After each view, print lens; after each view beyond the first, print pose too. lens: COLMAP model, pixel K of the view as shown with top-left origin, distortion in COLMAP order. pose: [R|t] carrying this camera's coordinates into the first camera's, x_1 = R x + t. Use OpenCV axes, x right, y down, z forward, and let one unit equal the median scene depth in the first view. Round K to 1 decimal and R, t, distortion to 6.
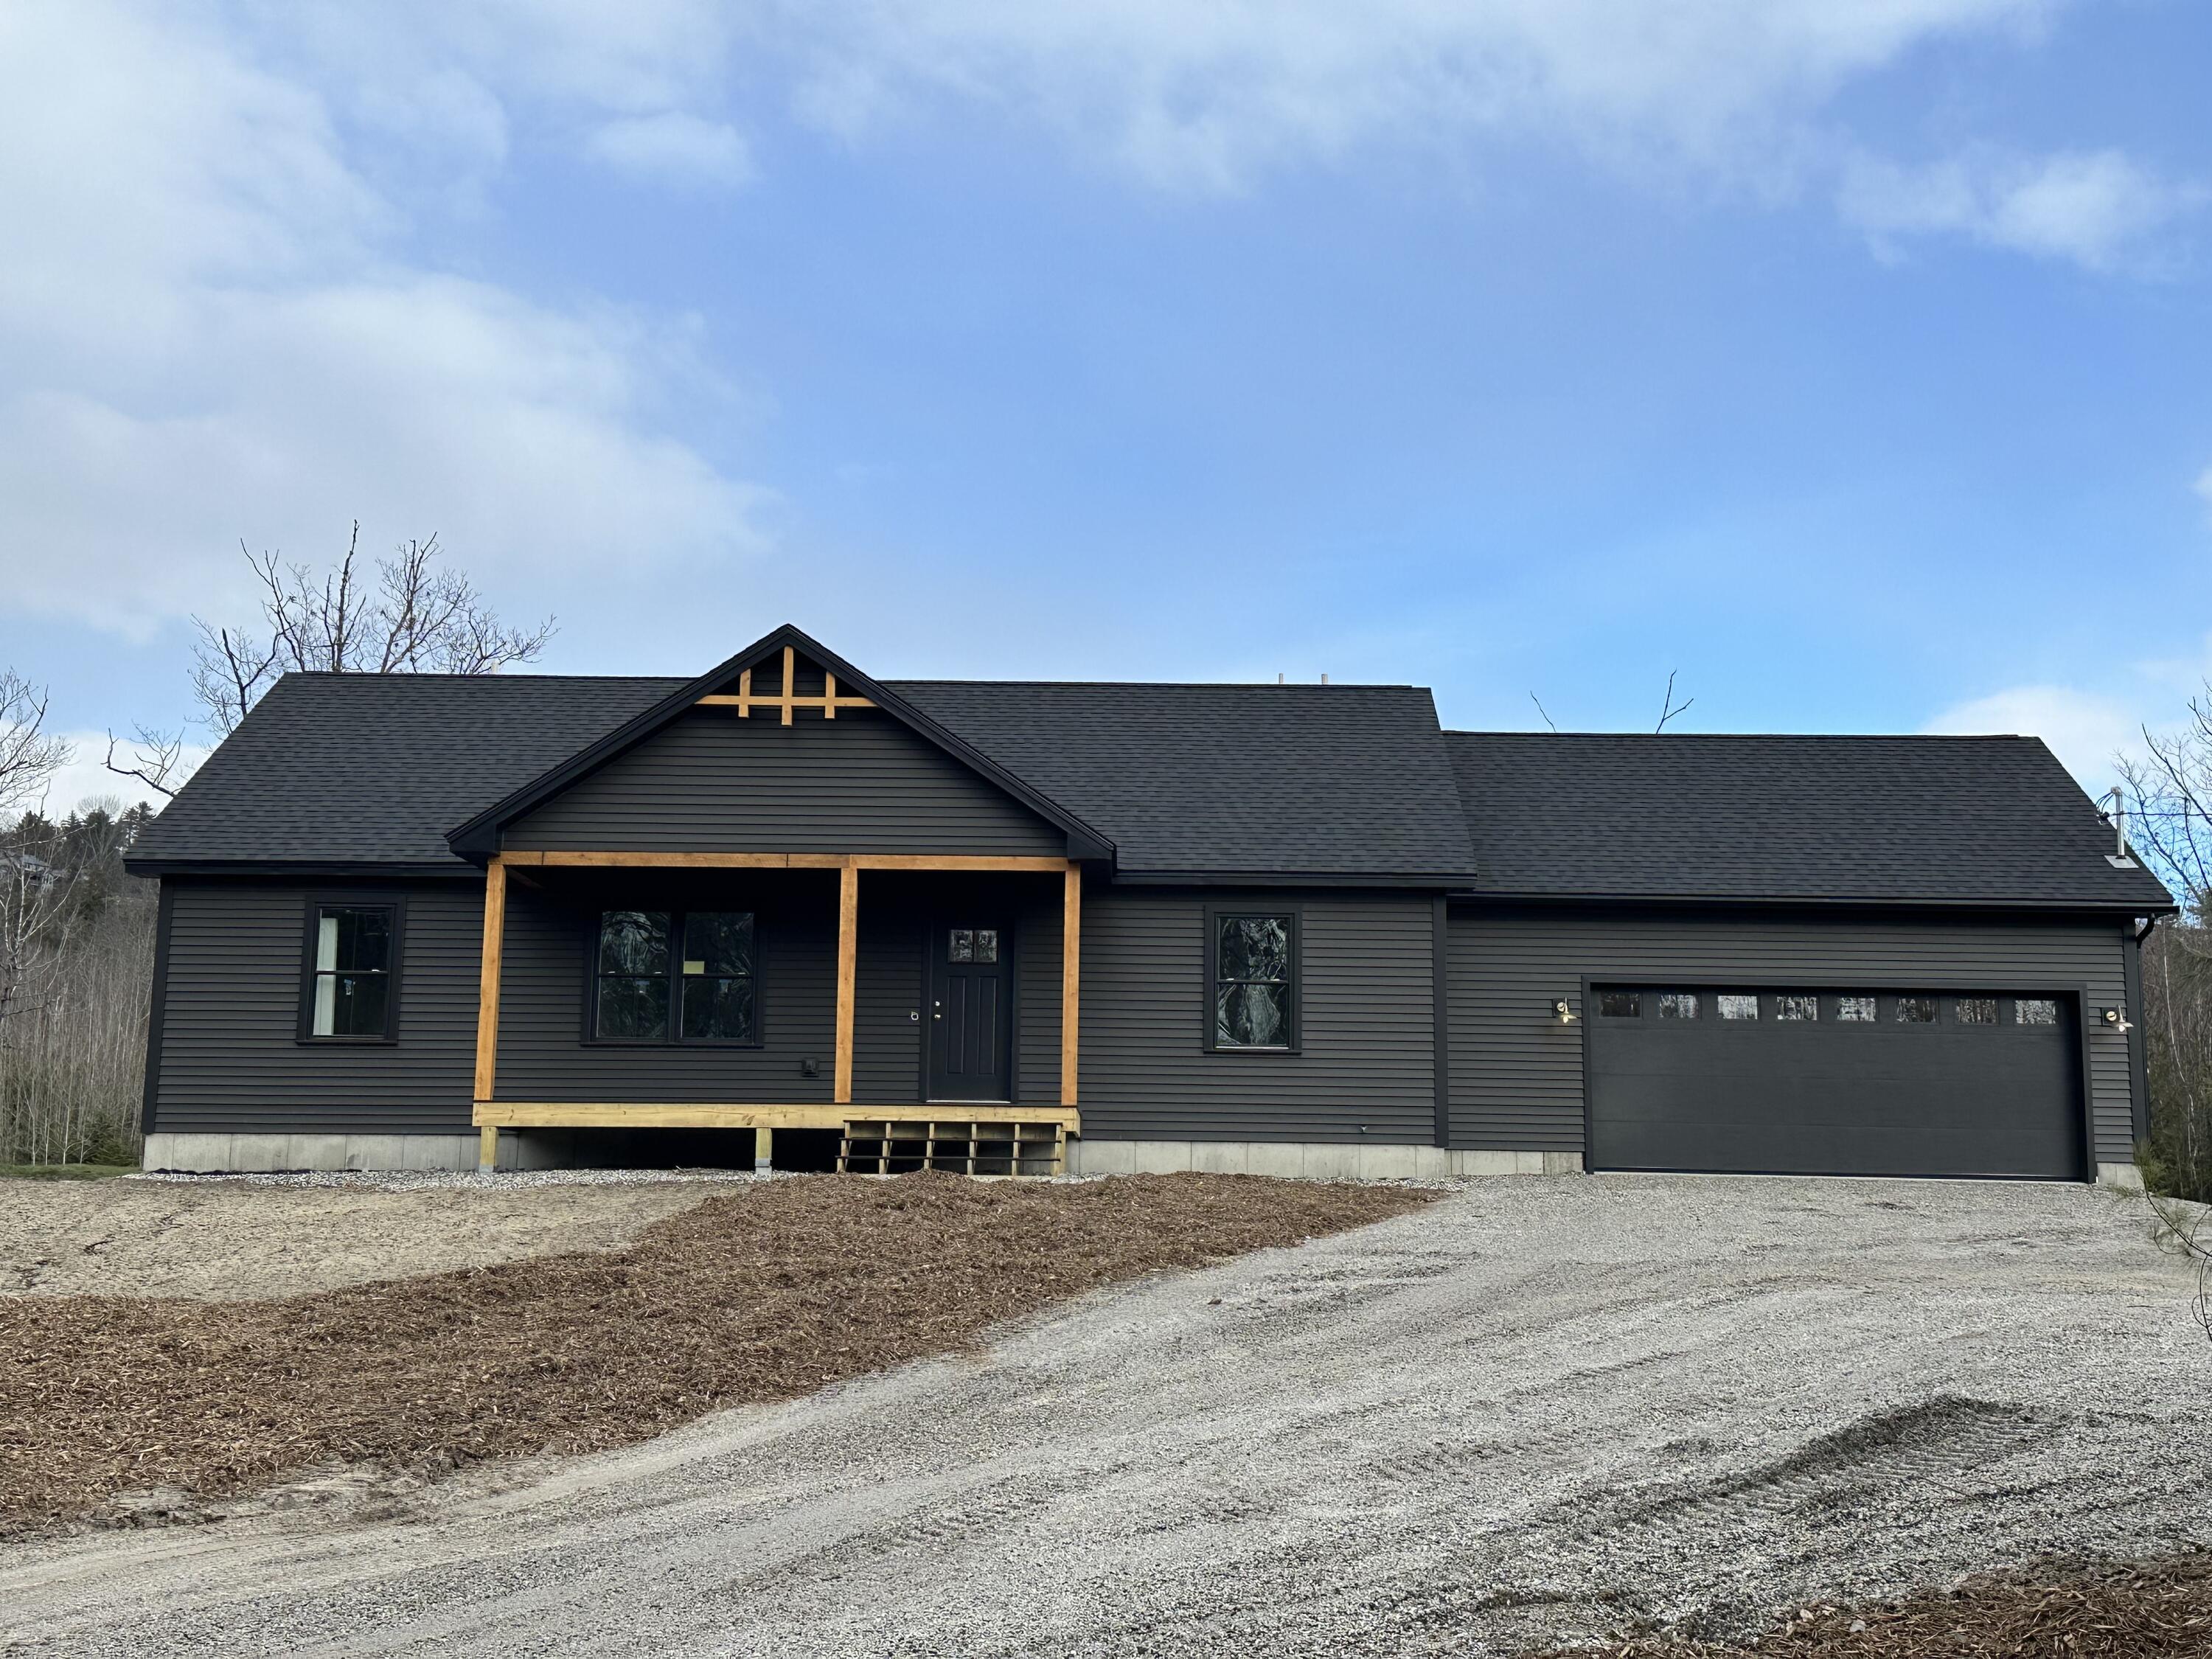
lens RADIAL K [[2515.5, 0, 1106.0], [0, 2515.5, 829.5], [0, 0, 1]] dist [0.071558, -0.013231]
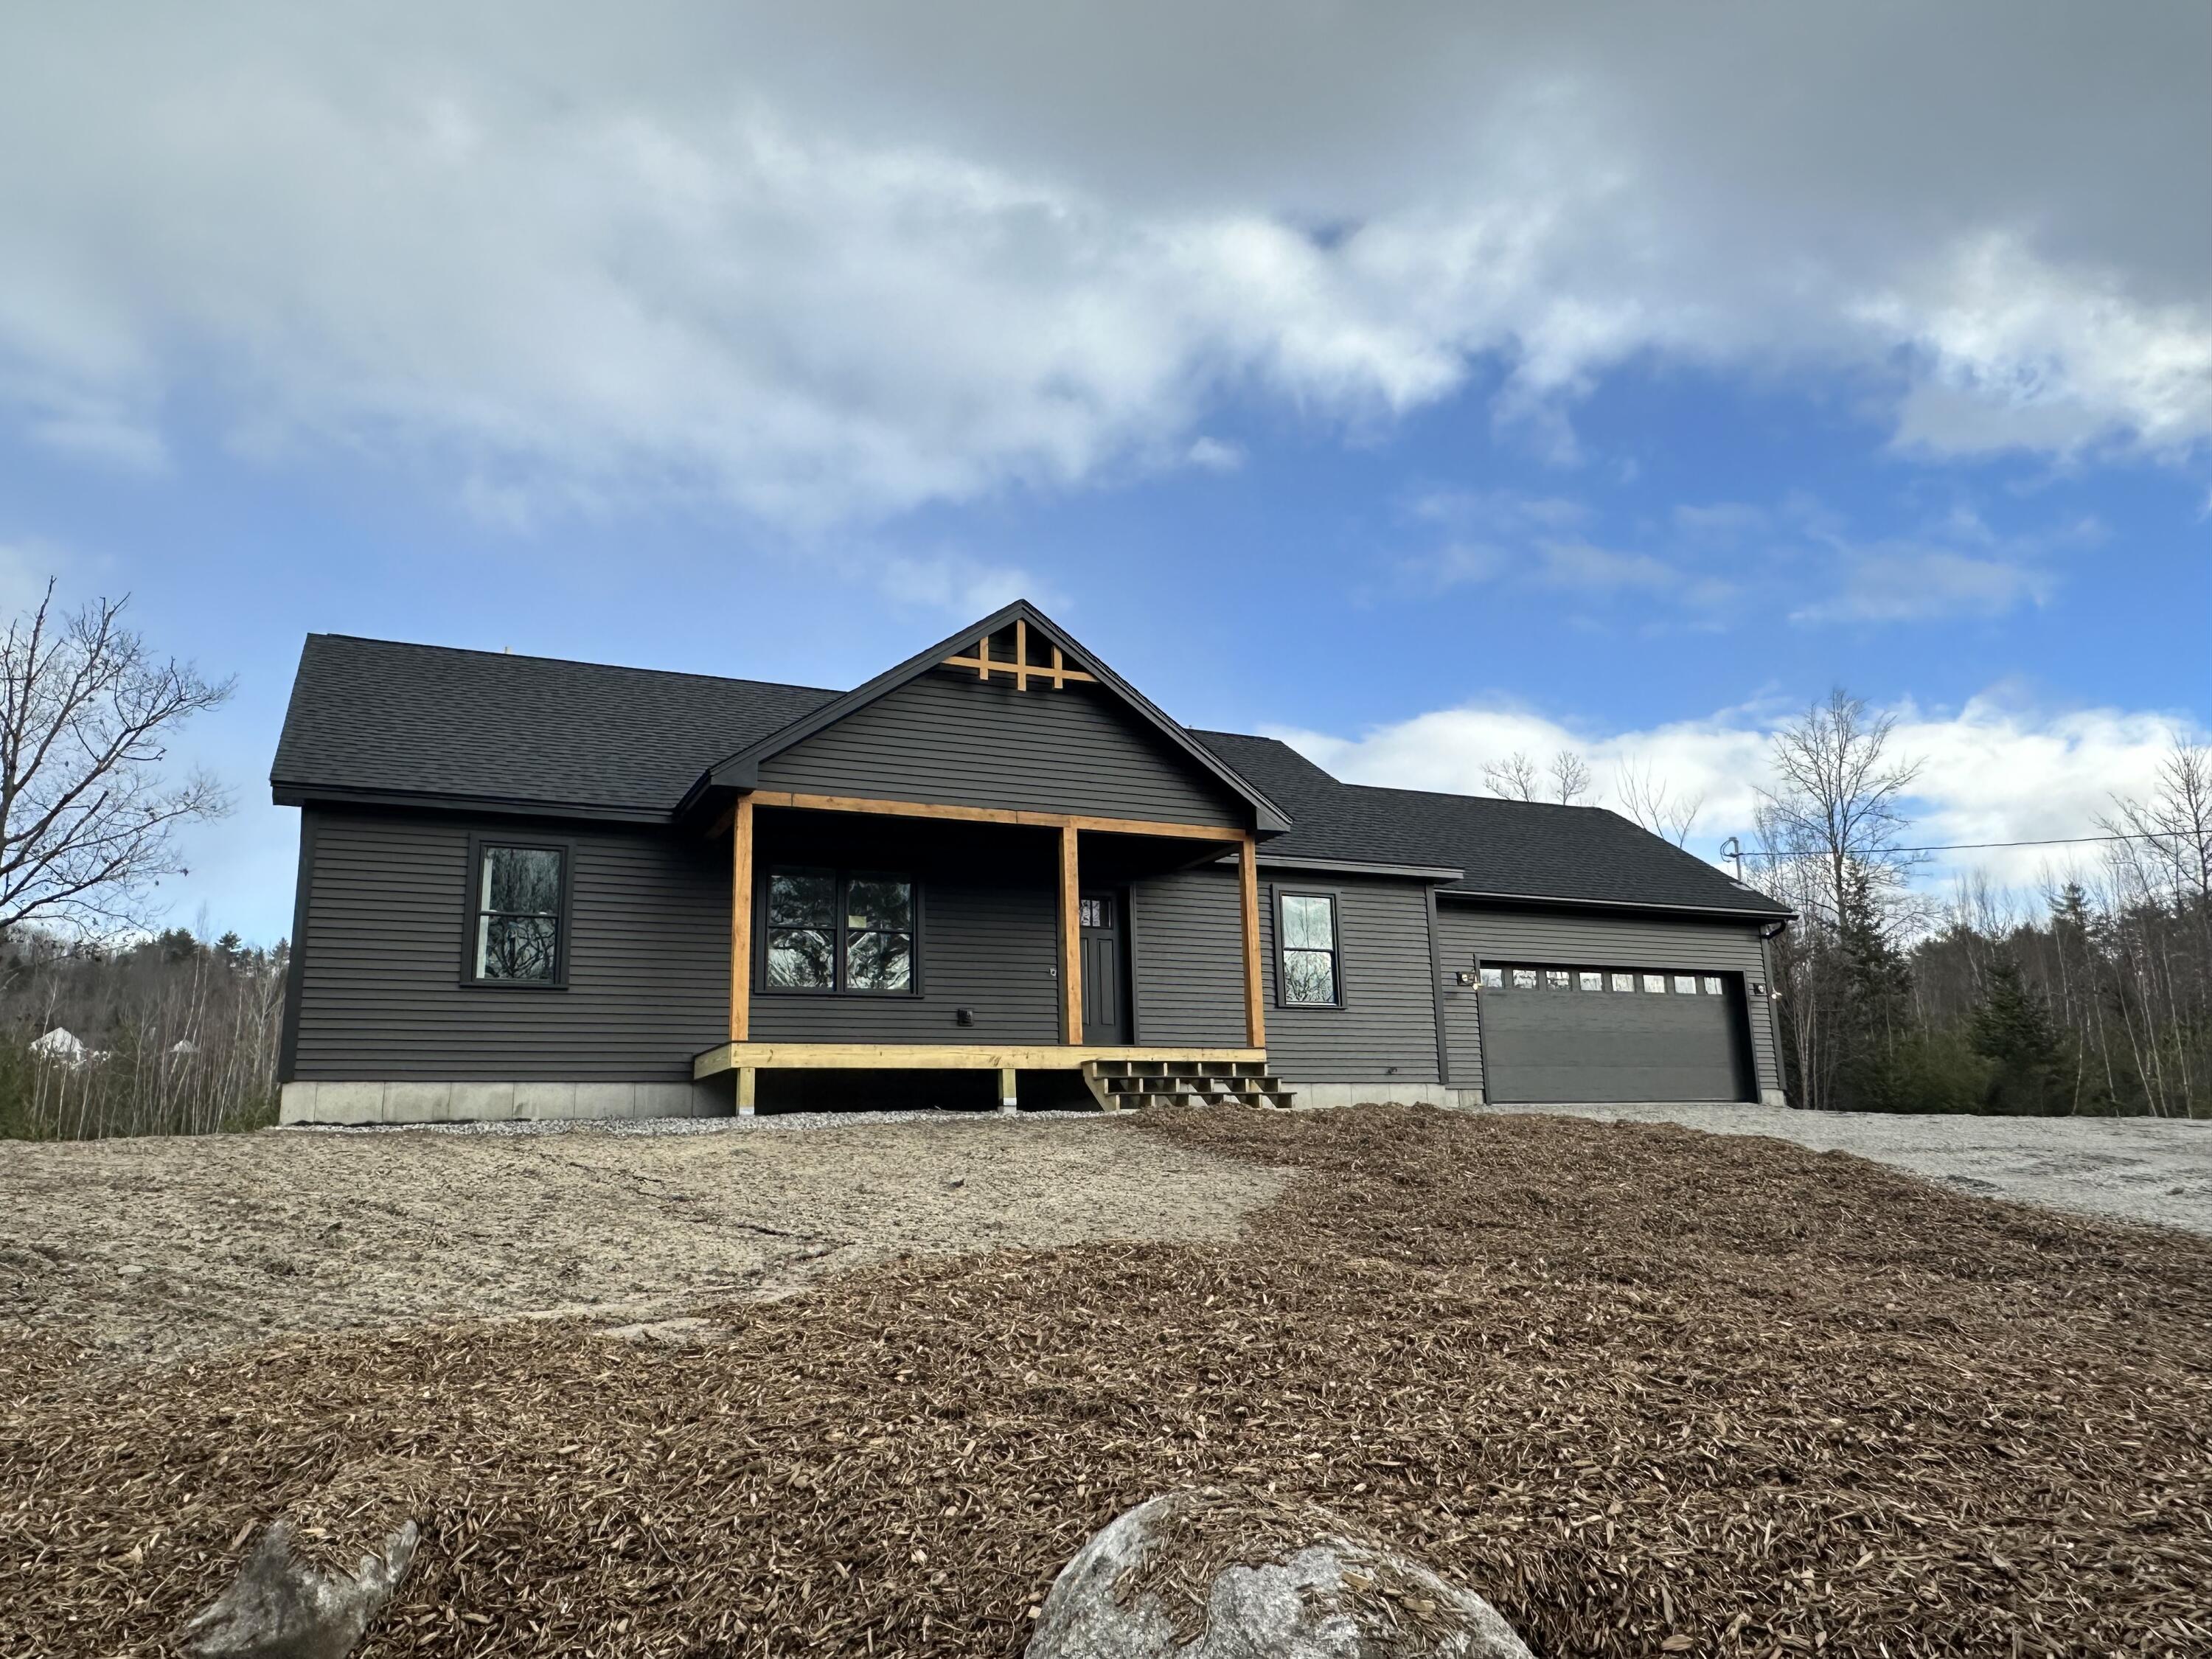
lens RADIAL K [[1573.6, 0, 1148.8], [0, 1573.6, 793.4], [0, 0, 1]] dist [0.004652, 0.001272]
pose [[0.907135, 0.064805, 0.415819, -0.352870], [-0.032679, 0.995936, -0.083923, 0.056380], [-0.419568, 0.062541, 0.905567, 0.370527]]
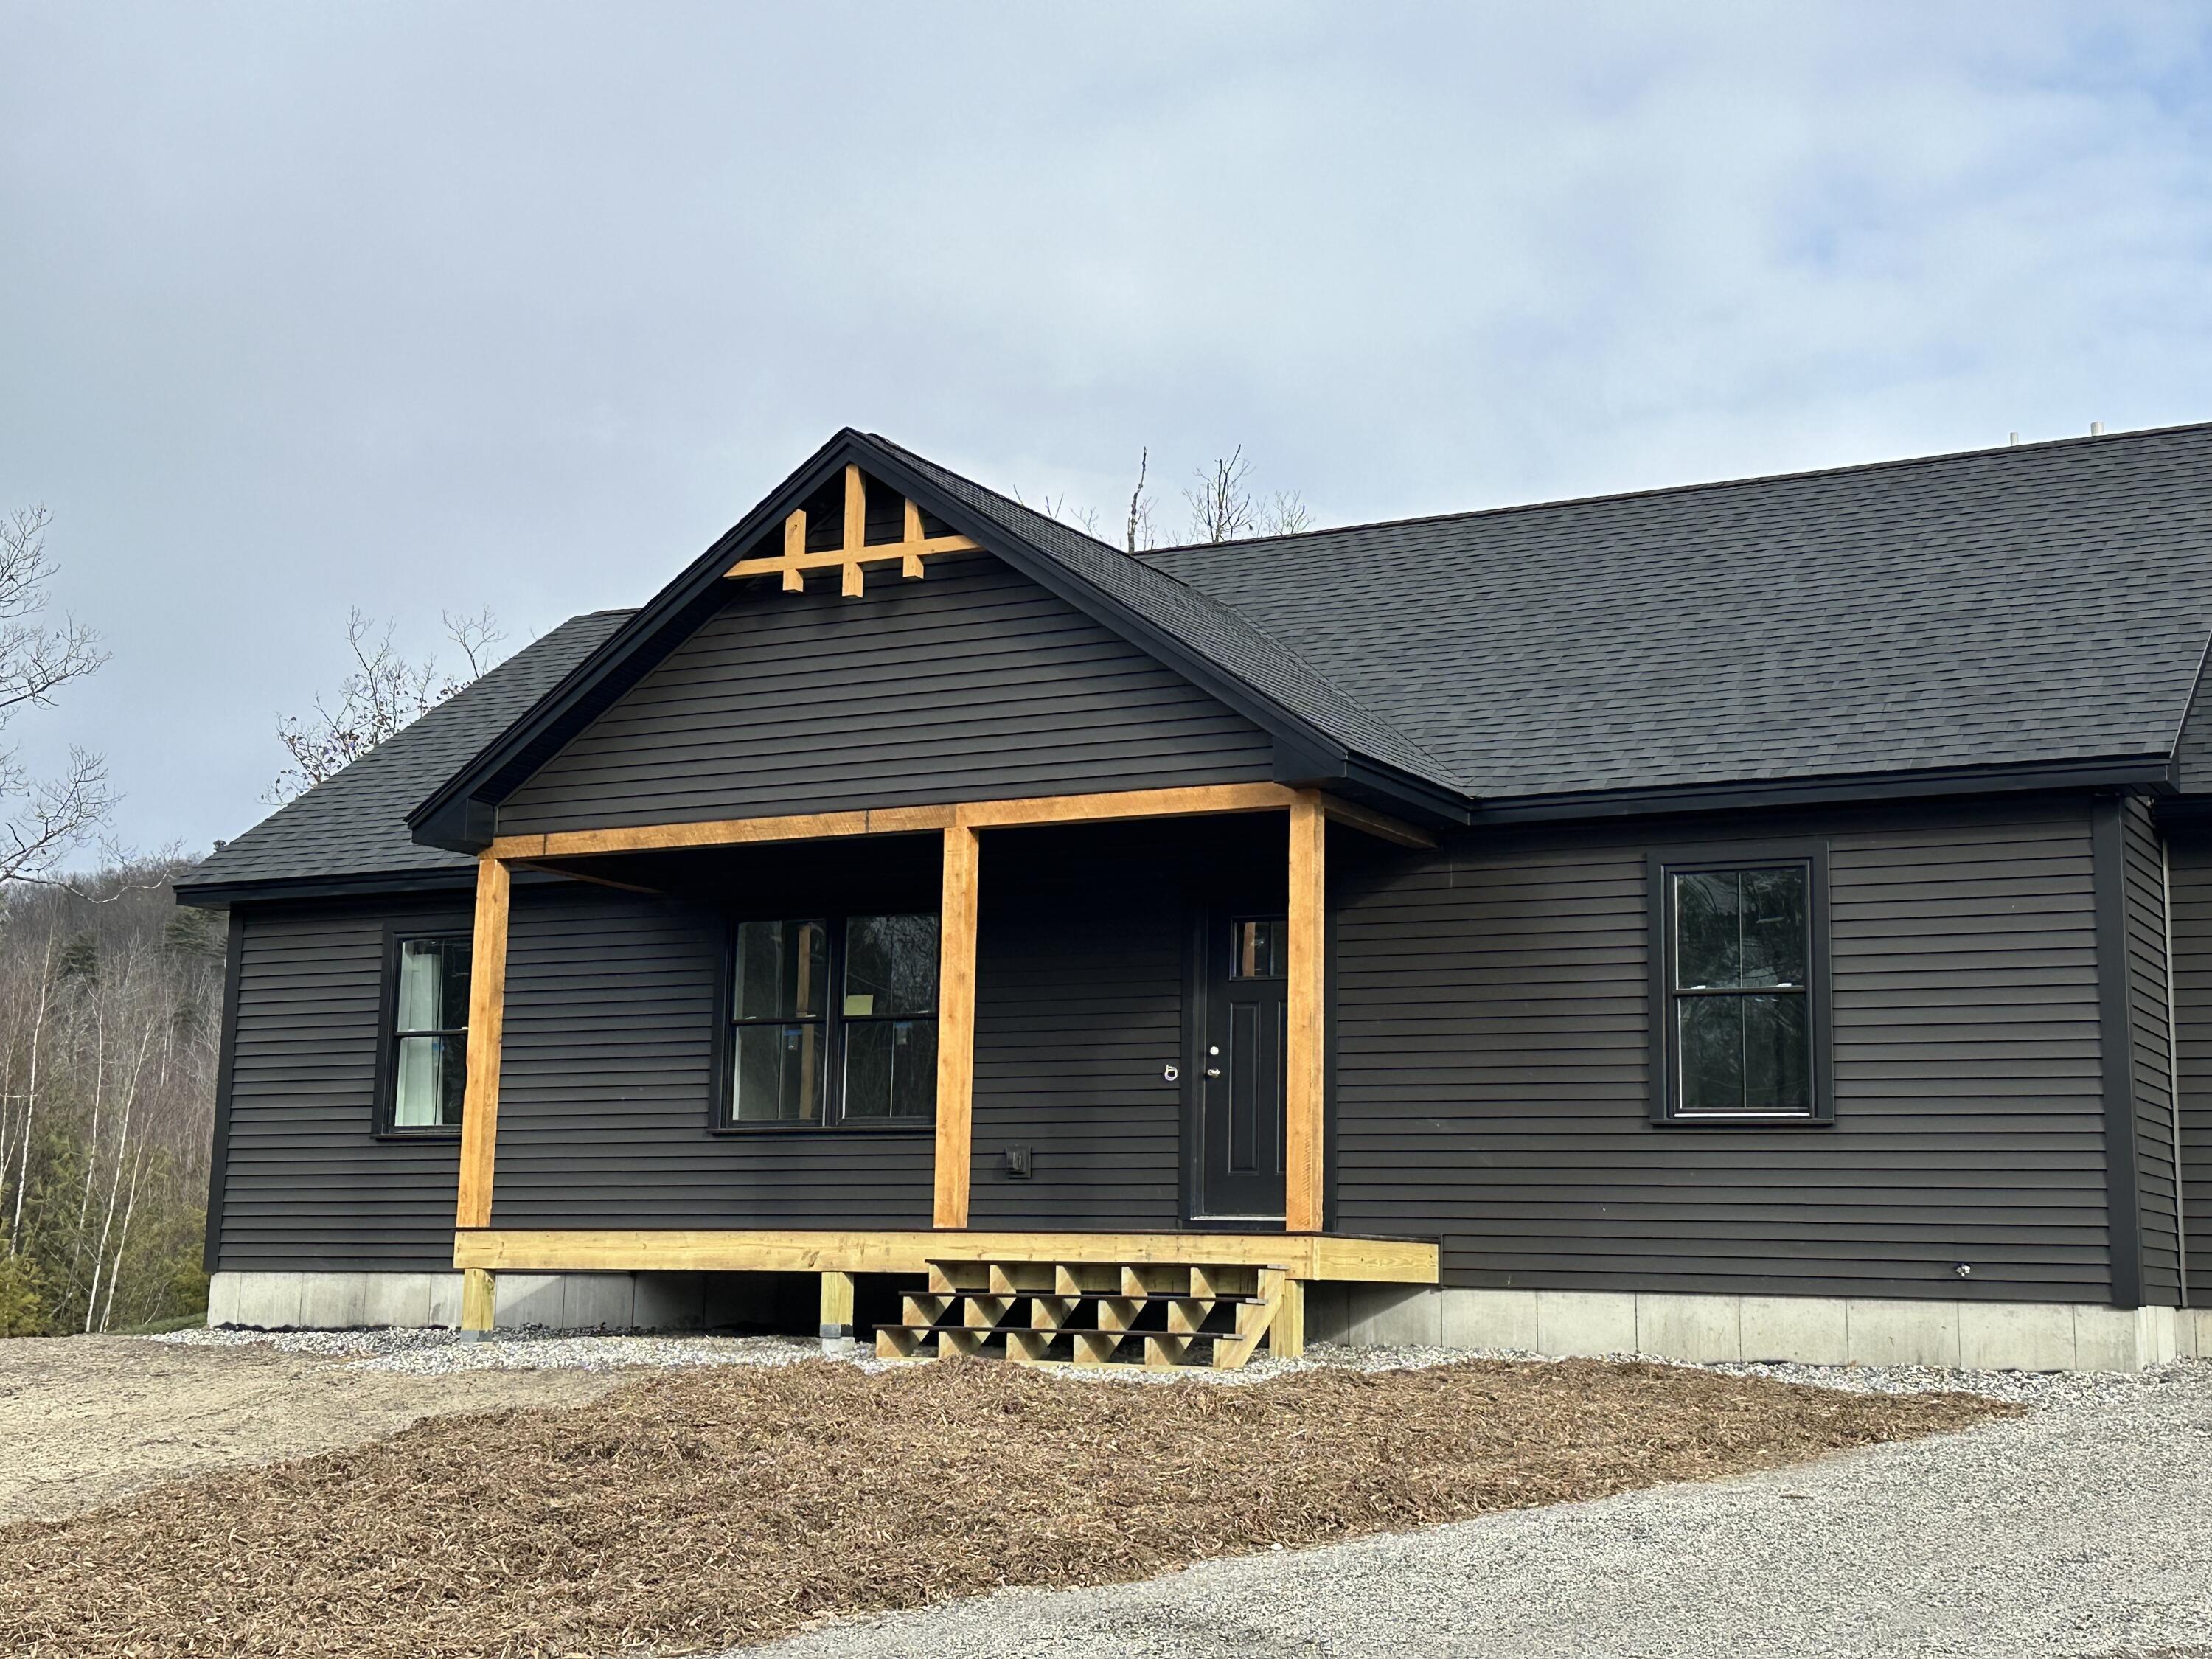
lens RADIAL K [[3011.3, 0, 1106.0], [0, 3011.3, 829.5], [0, 0, 1]] dist [0.116327, 0.023843]
pose [[0.872823, -0.068484, -0.483208, 0.267878], [0.067509, 0.997529, -0.019435, 0.031800], [0.483345, -0.015657, 0.875290, 0.399649]]
